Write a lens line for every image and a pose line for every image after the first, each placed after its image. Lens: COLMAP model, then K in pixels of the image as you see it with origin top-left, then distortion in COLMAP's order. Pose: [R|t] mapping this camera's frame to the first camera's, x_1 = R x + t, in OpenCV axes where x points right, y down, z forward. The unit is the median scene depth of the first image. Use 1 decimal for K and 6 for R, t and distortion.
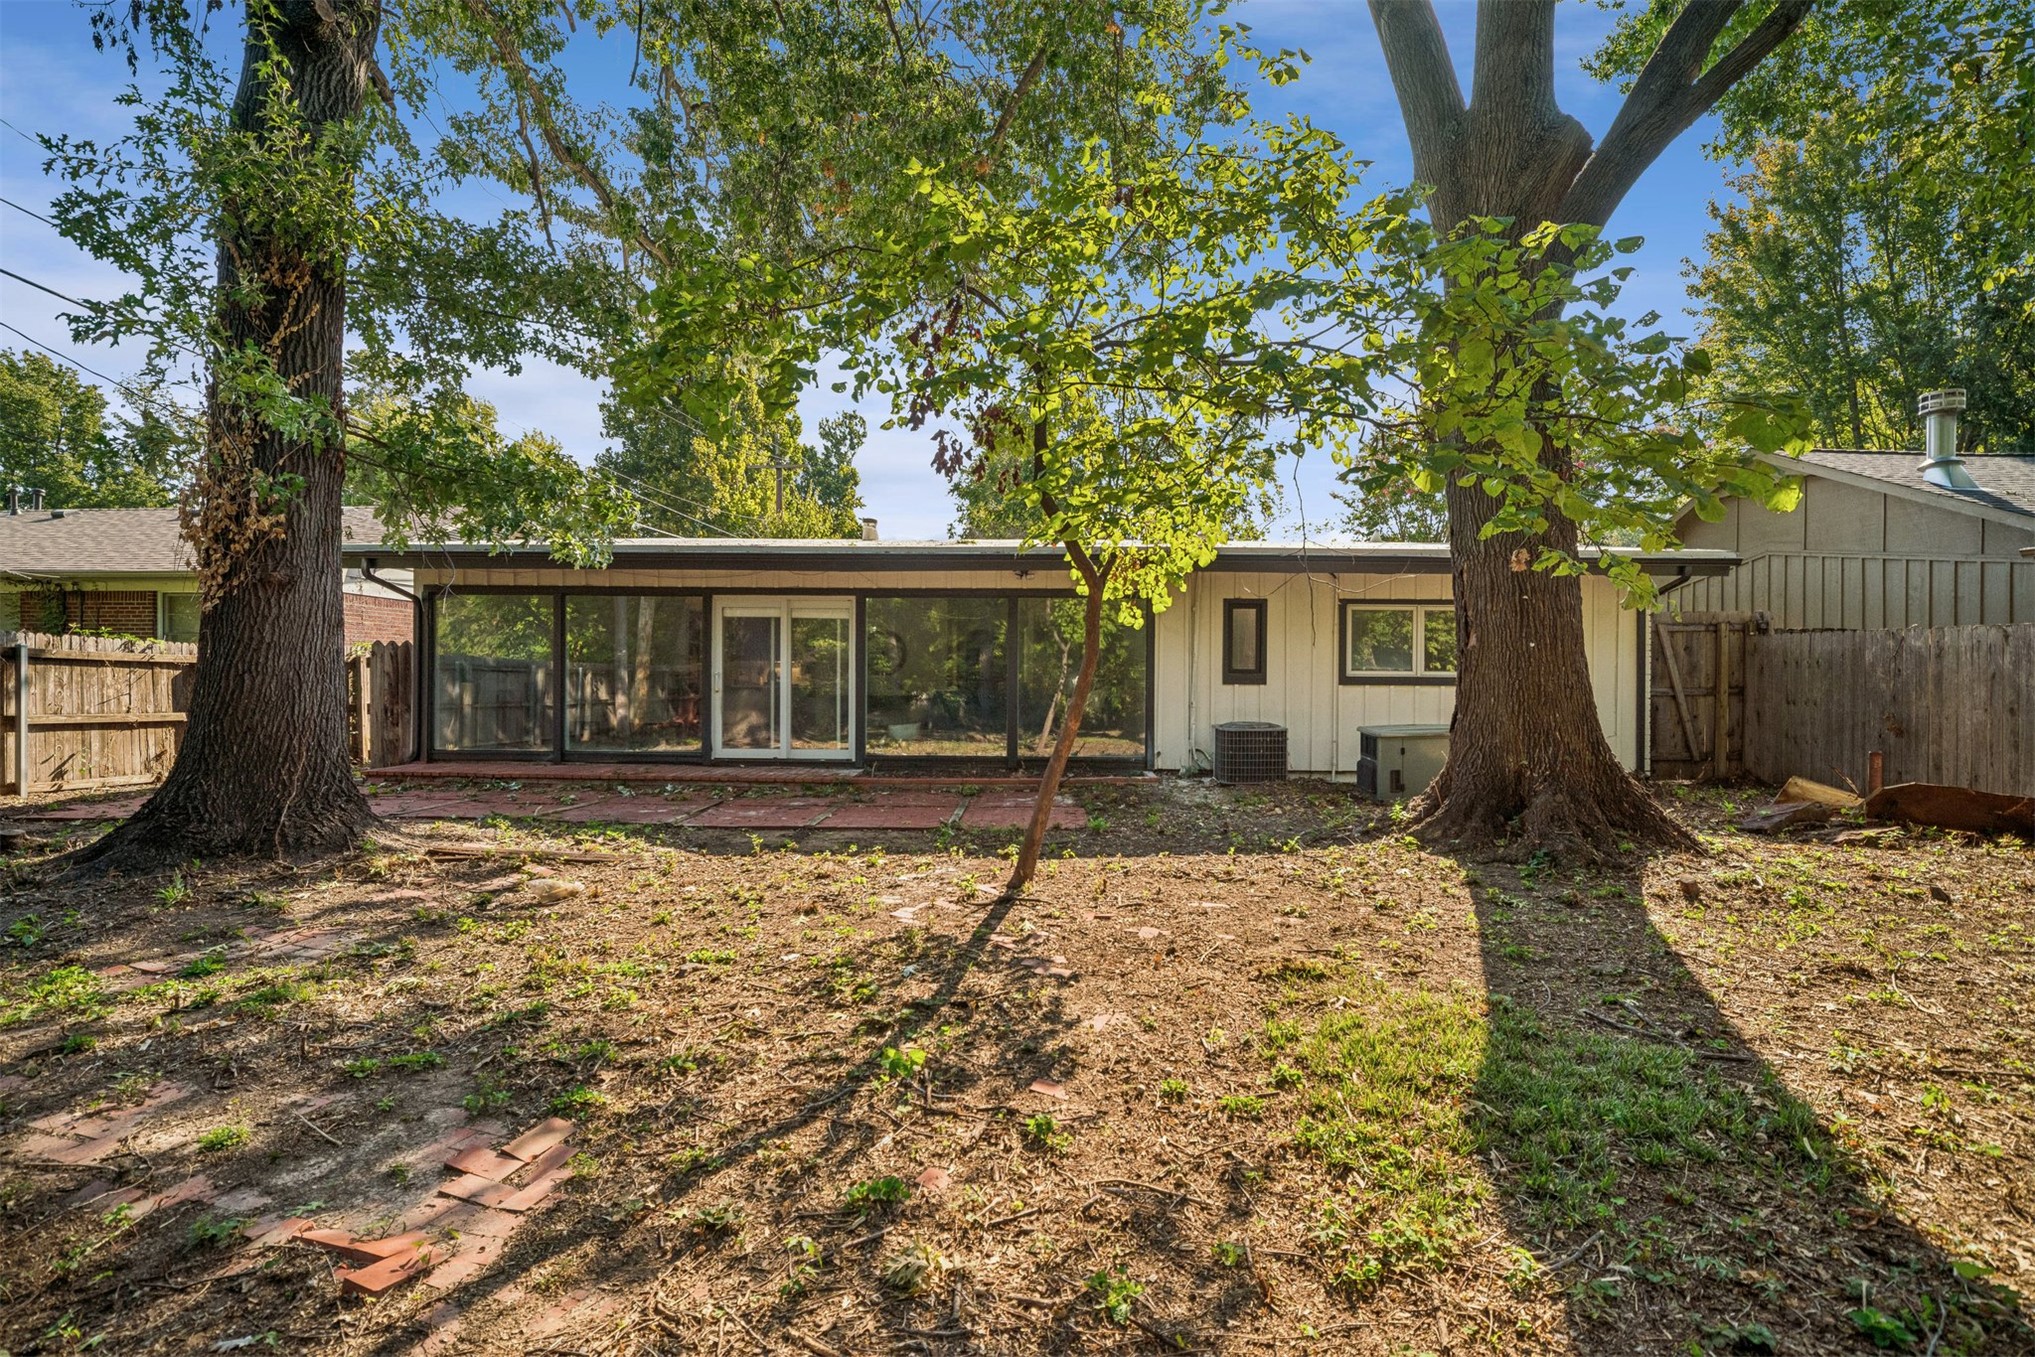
lens RADIAL K [[933.0, 0, 1017.5], [0, 933.0, 678.5], [0, 0, 1]] dist [-0.003306, 0.001312]
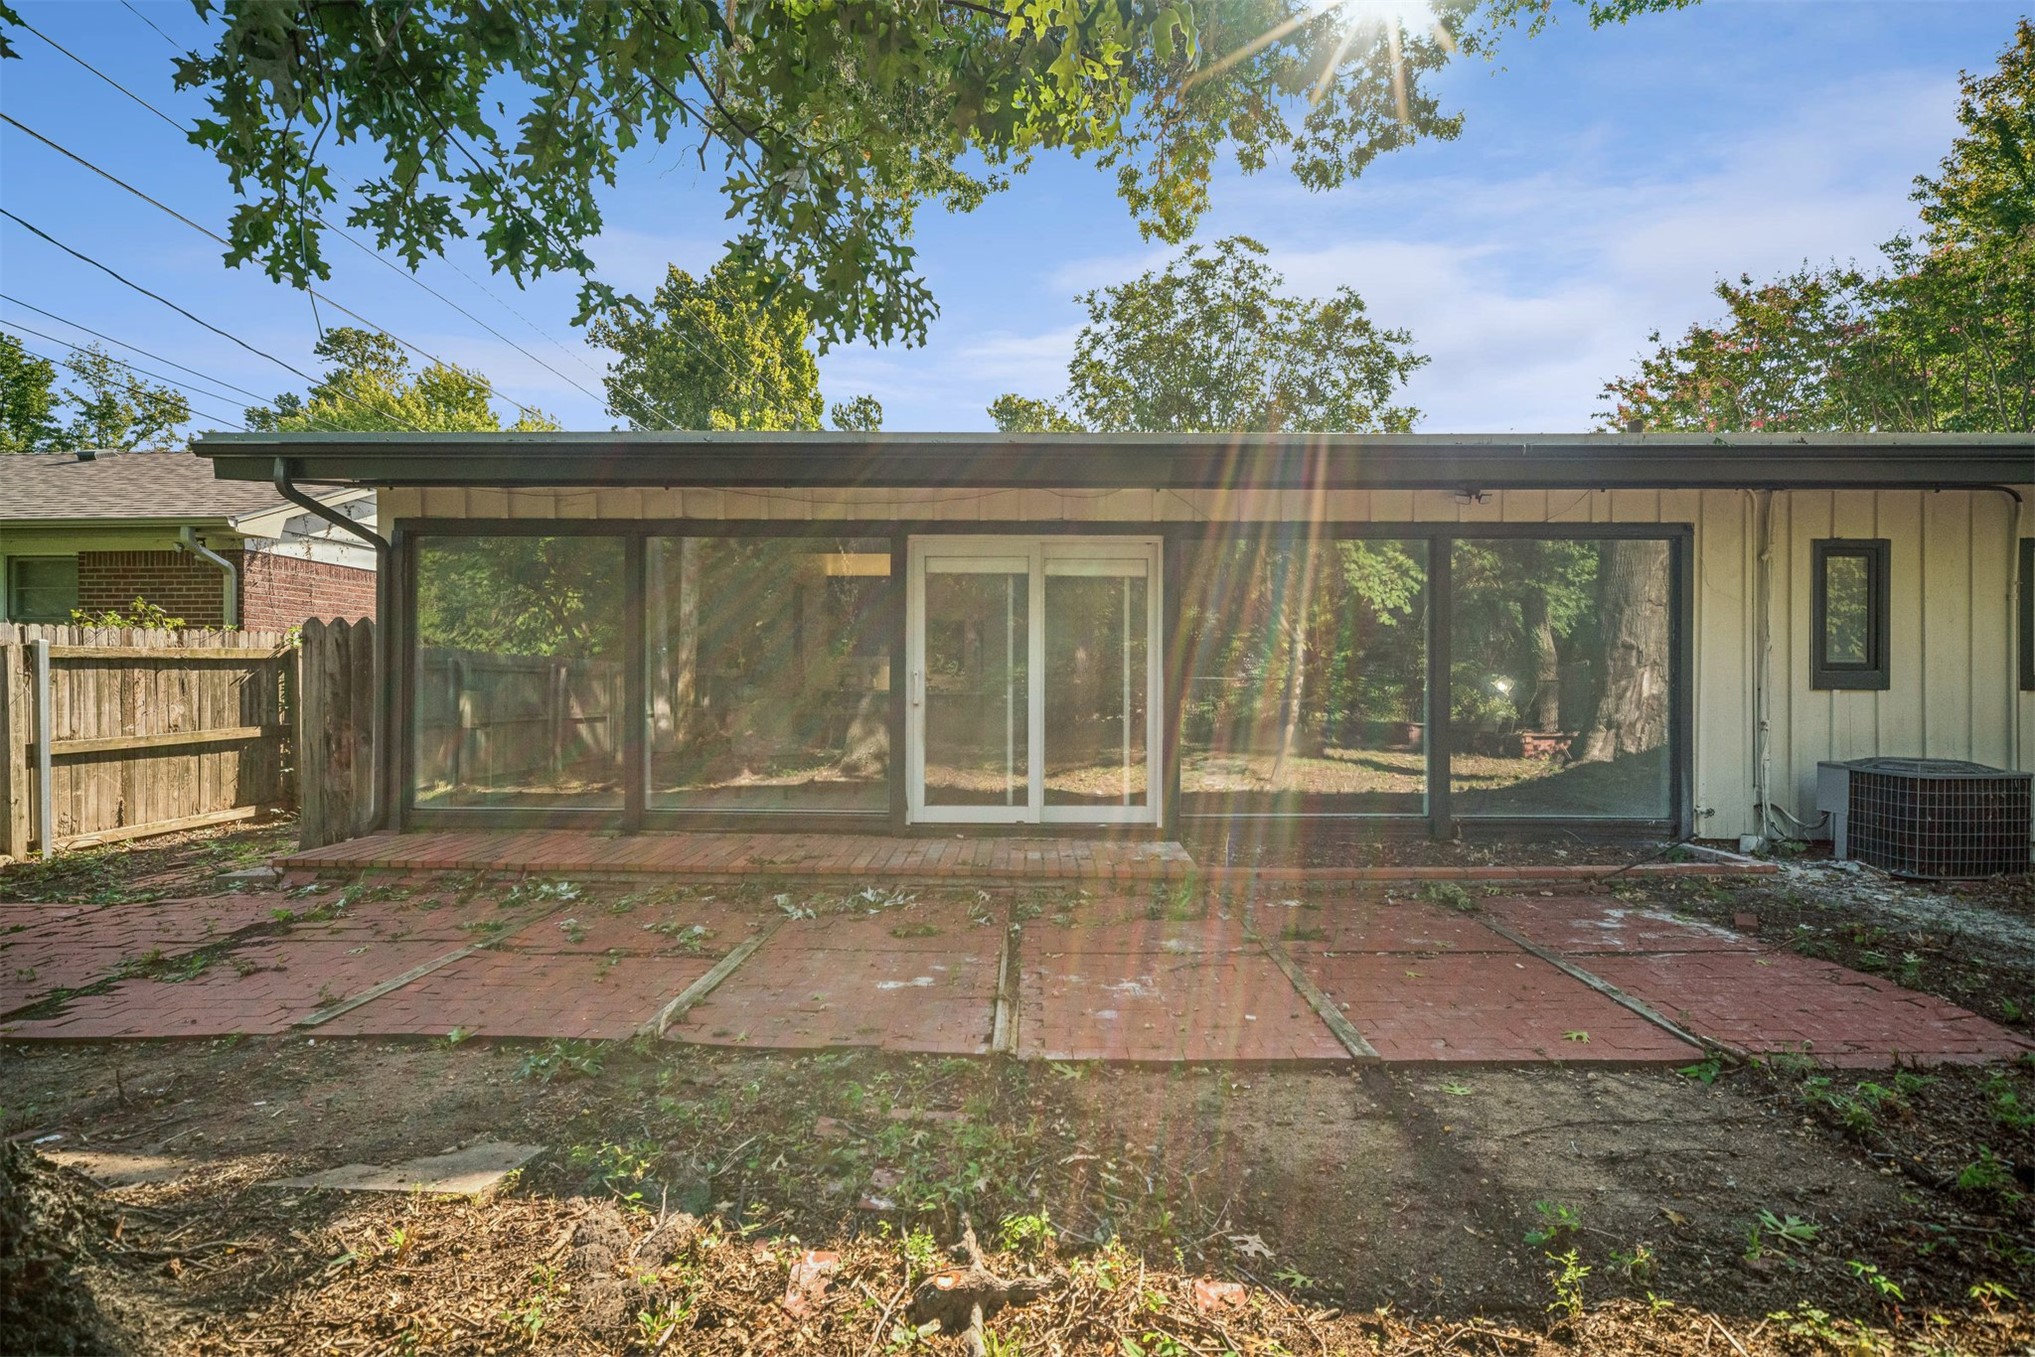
lens RADIAL K [[933.0, 0, 1017.5], [0, 933.0, 678.5], [0, 0, 1]] dist [-0.003306, 0.001312]
pose [[0.999955, -0.002676, 0.009122, -0.261814], [0.002688, 0.999996, -0.001273, -0.001362], [-0.009119, 0.001298, 0.999958, 0.426965]]
